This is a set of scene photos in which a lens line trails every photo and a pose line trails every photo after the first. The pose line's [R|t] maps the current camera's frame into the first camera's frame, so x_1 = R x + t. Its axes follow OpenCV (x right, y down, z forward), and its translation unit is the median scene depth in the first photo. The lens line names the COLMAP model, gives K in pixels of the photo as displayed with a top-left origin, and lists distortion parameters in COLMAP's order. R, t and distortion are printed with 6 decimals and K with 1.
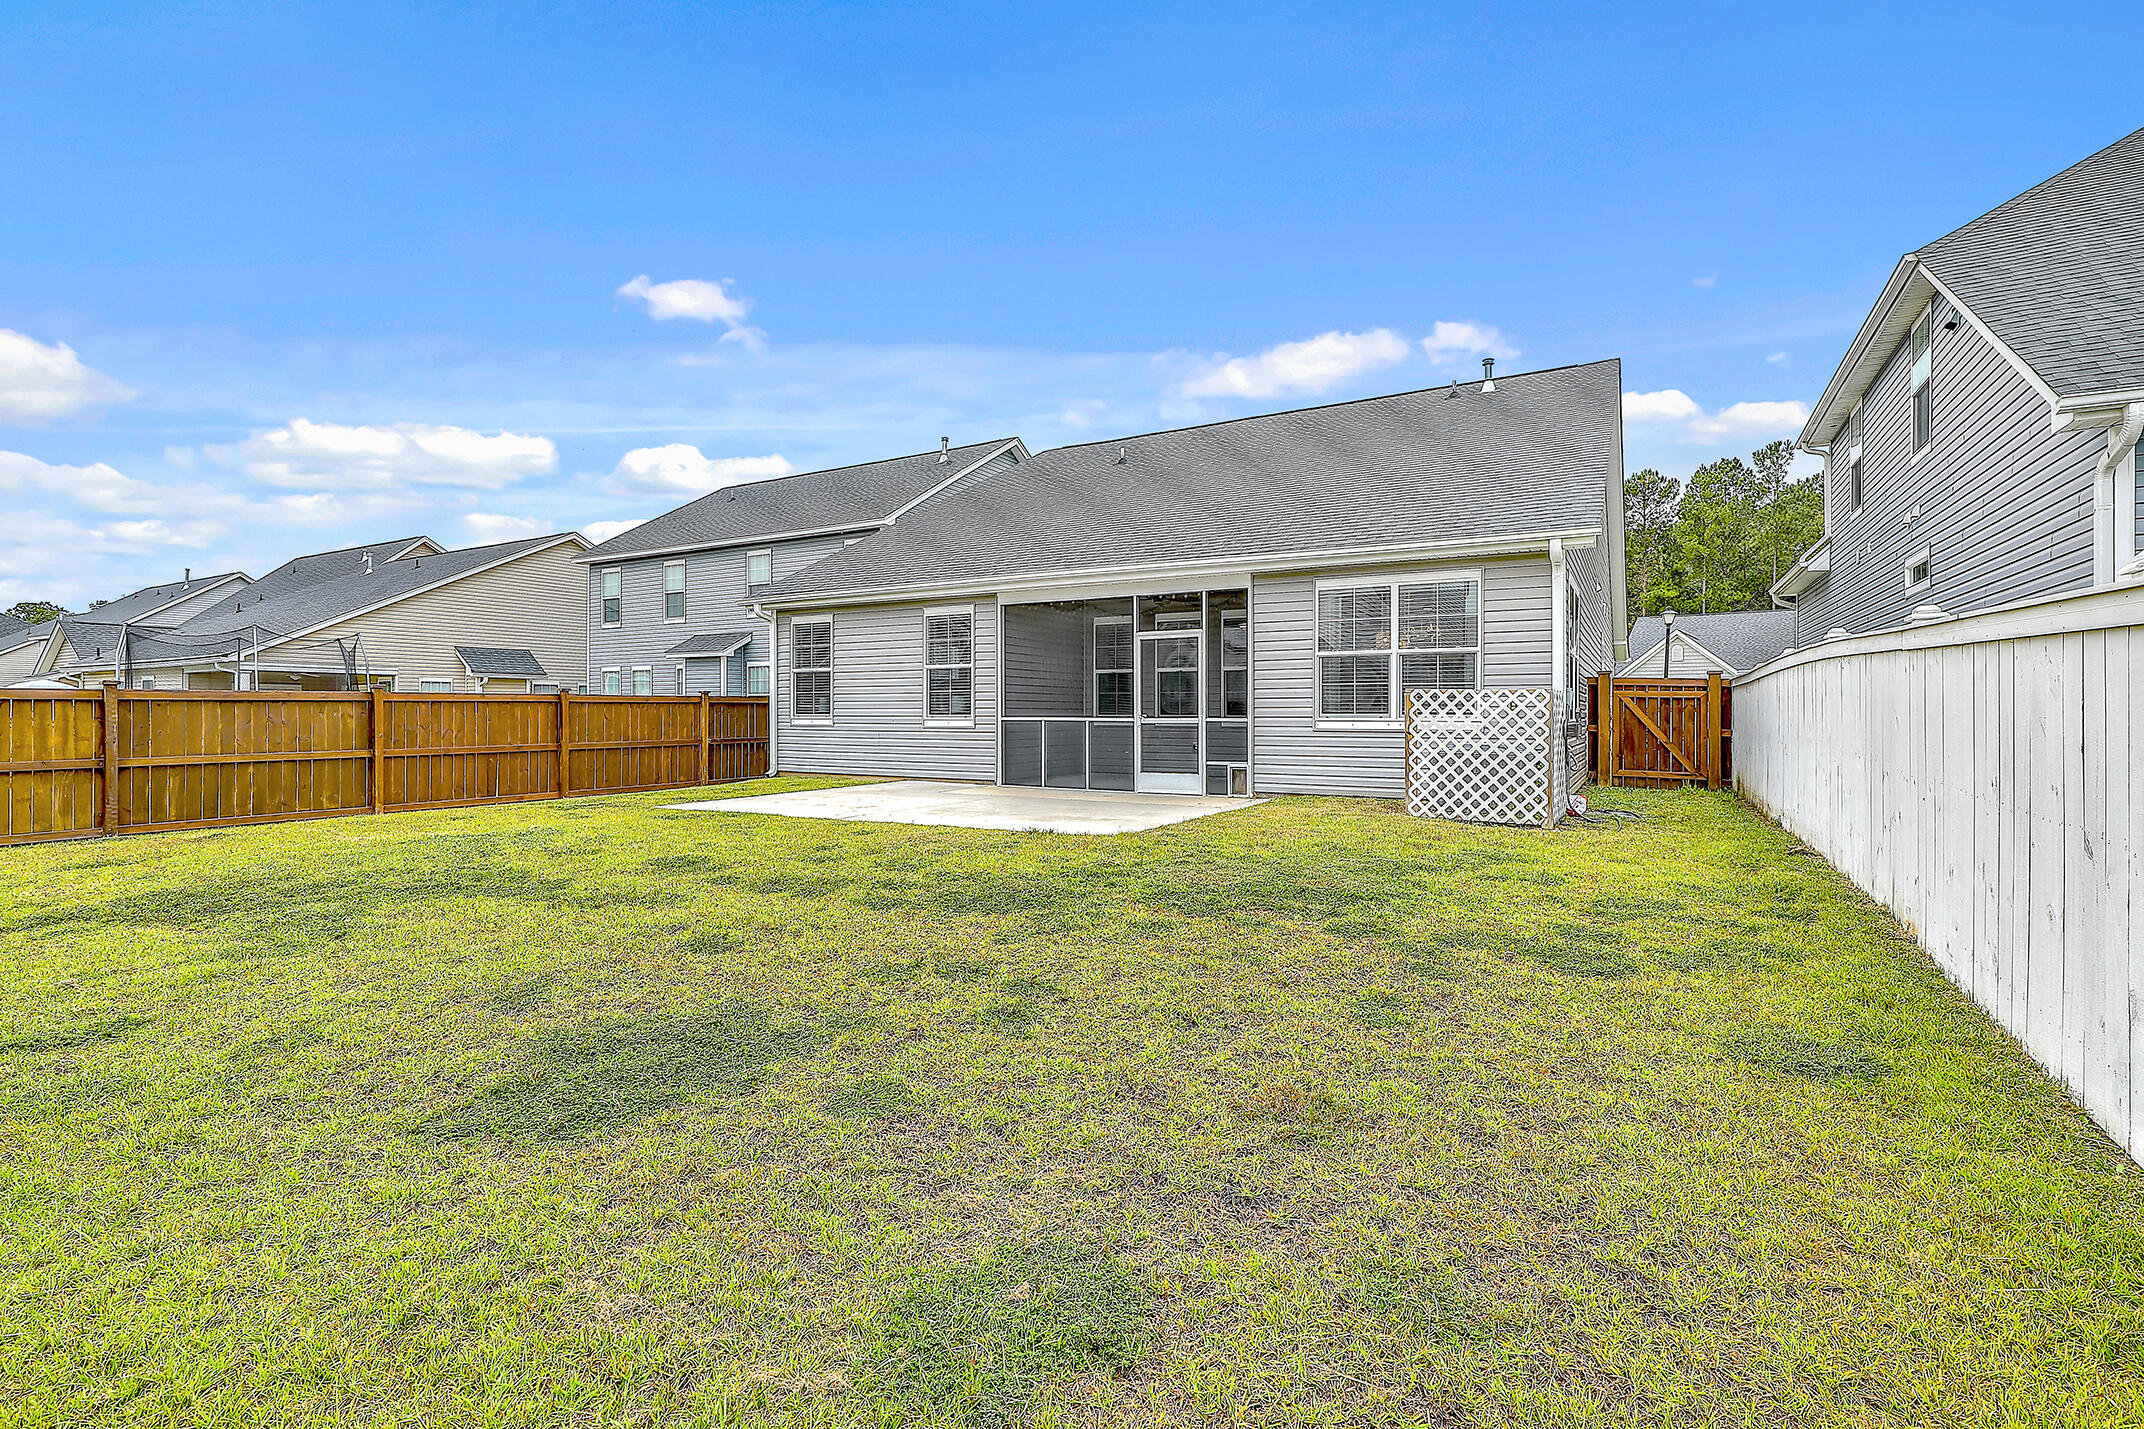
lens RADIAL K [[973.8, 0, 1072.0], [0, 973.8, 714.5], [0, 0, 1]] dist [-0.000238, -0.000908]
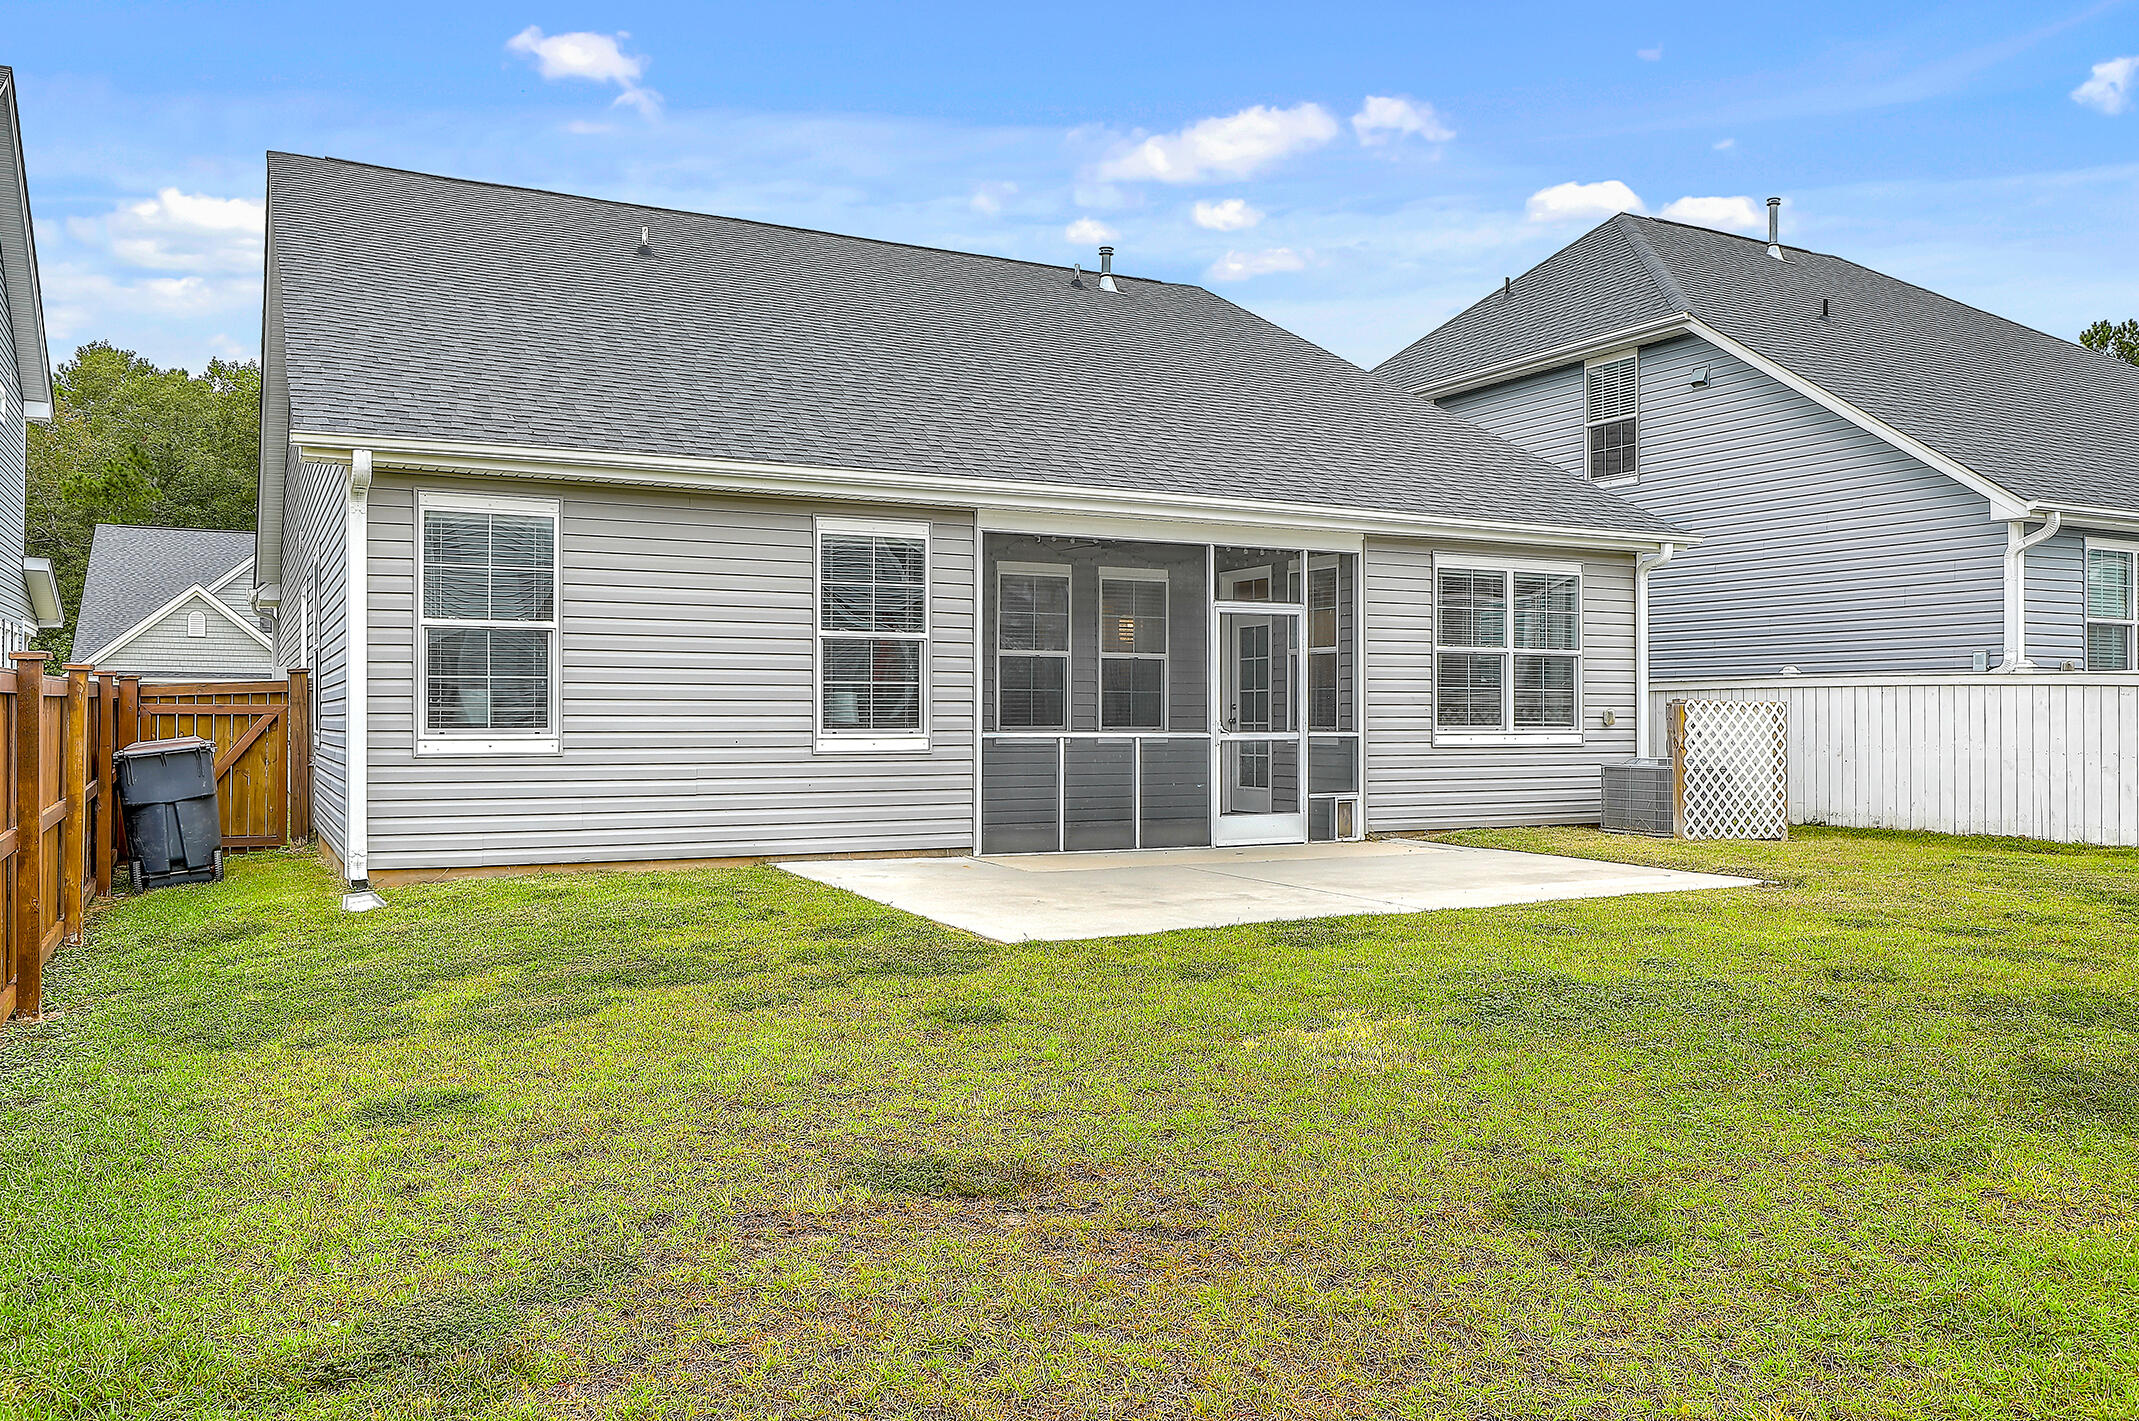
lens RADIAL K [[1649.7, 0, 1069.5], [0, 1649.7, 710.5], [0, 0, 1]] dist [0.004666, 0.000729]
pose [[0.526427, 0.003878, 0.850212, -0.848872], [-0.001380, 0.999992, -0.003707, -0.006312], [-0.850219, 0.000779, 0.526428, 0.460351]]
